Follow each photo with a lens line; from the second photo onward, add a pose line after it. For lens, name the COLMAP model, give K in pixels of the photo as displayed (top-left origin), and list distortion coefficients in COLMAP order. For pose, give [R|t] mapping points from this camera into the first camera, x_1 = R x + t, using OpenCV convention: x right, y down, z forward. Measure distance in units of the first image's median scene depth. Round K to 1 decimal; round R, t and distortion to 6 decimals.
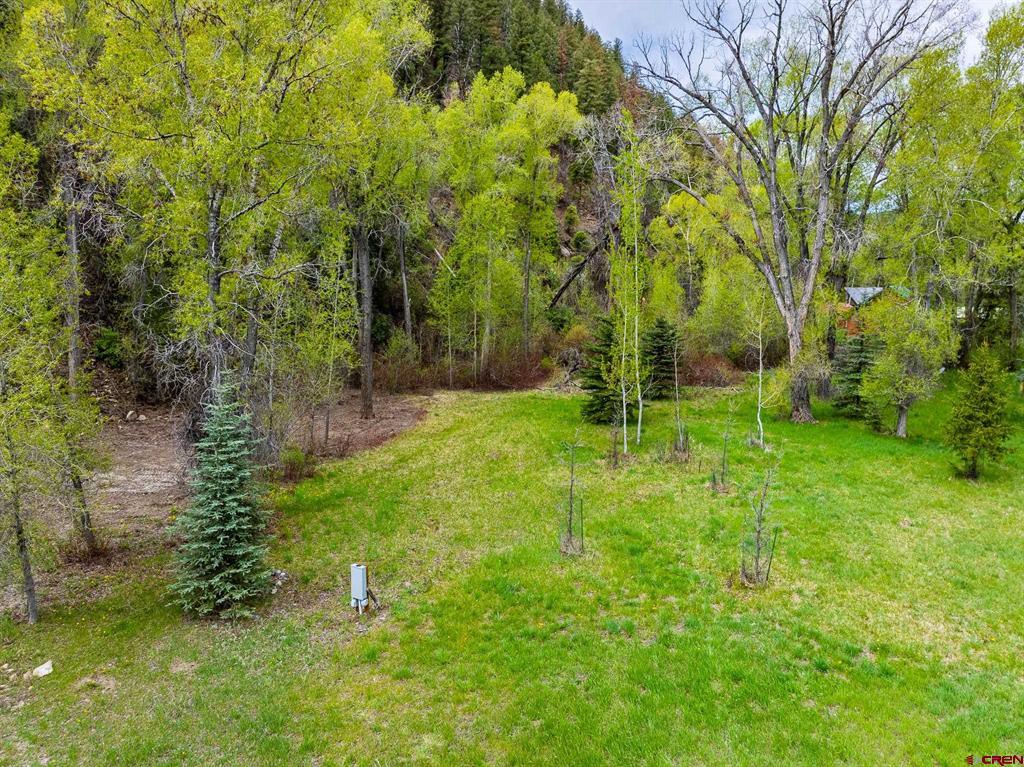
lens RADIAL K [[729.6, 0, 512.0], [0, 729.6, 383.5], [0, 0, 1]] dist [-0.066479, 0.041955]
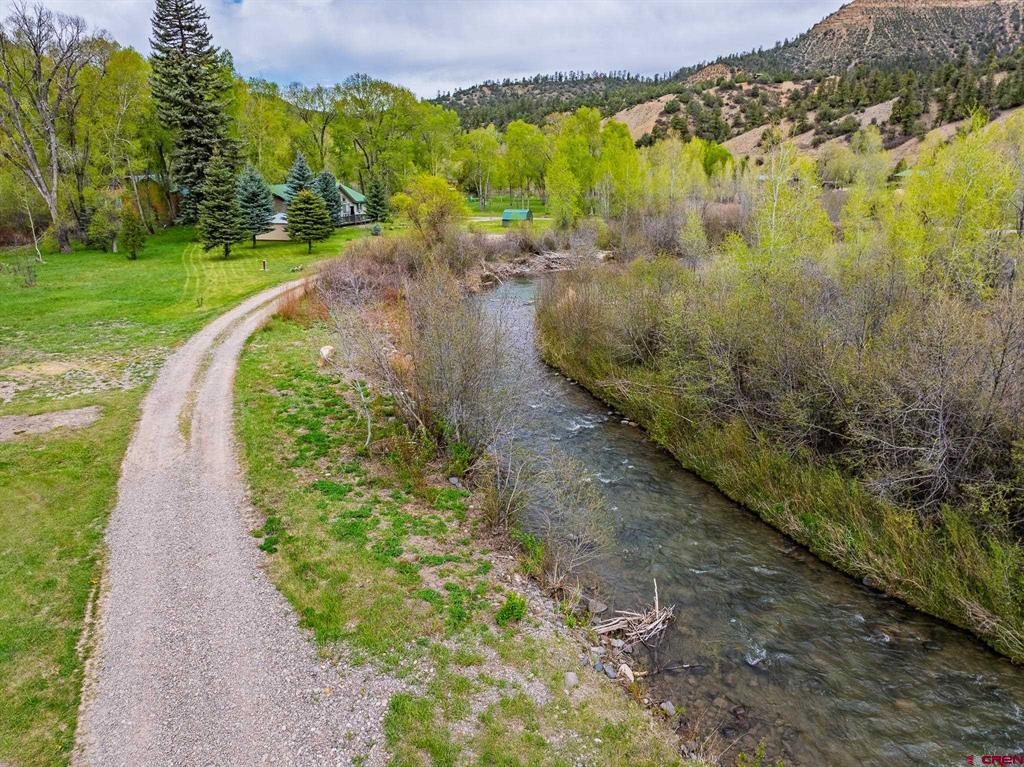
lens RADIAL K [[729.6, 0, 512.0], [0, 729.6, 383.5], [0, 0, 1]] dist [-0.066479, 0.041955]
pose [[0.653732, -0.223349, 0.723014, -0.212739], [0.109149, 0.973290, 0.201973, 0.103371], [-0.748813, -0.053120, 0.660649, -0.889725]]
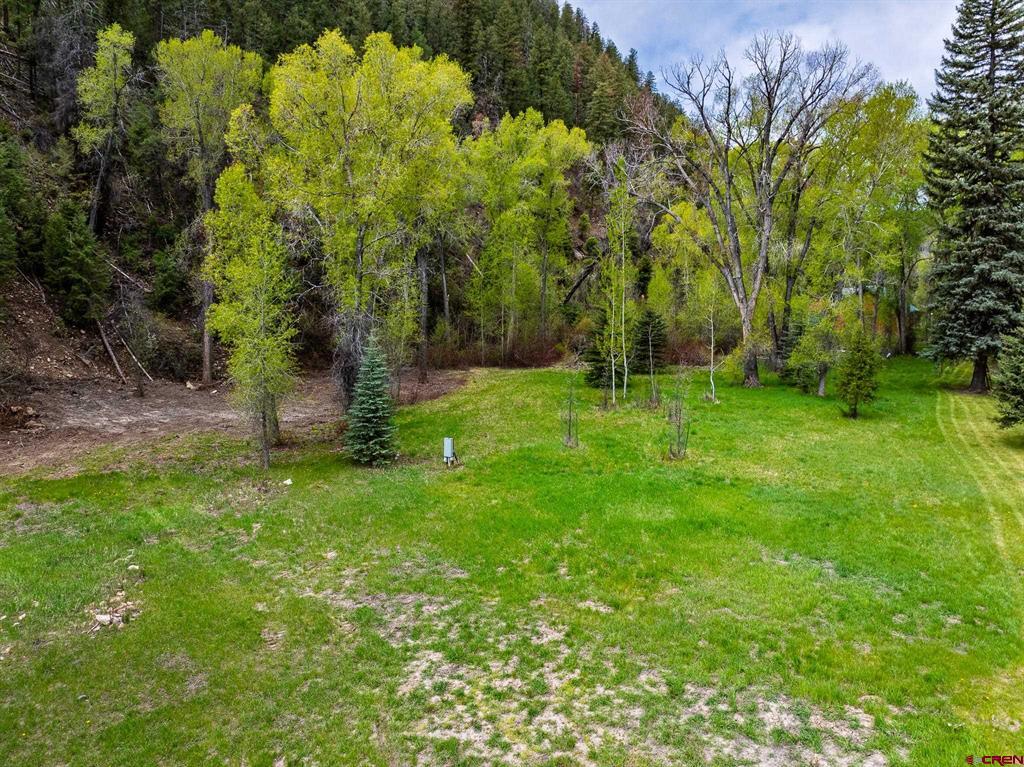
lens RADIAL K [[729.6, 0, 512.0], [0, 729.6, 383.5], [0, 0, 1]] dist [-0.066479, 0.041955]
pose [[0.999706, 0.005638, -0.023591, -0.004350], [-0.005646, 0.999984, -0.000267, 0.037103], [0.023590, 0.000401, 0.999722, -0.252751]]
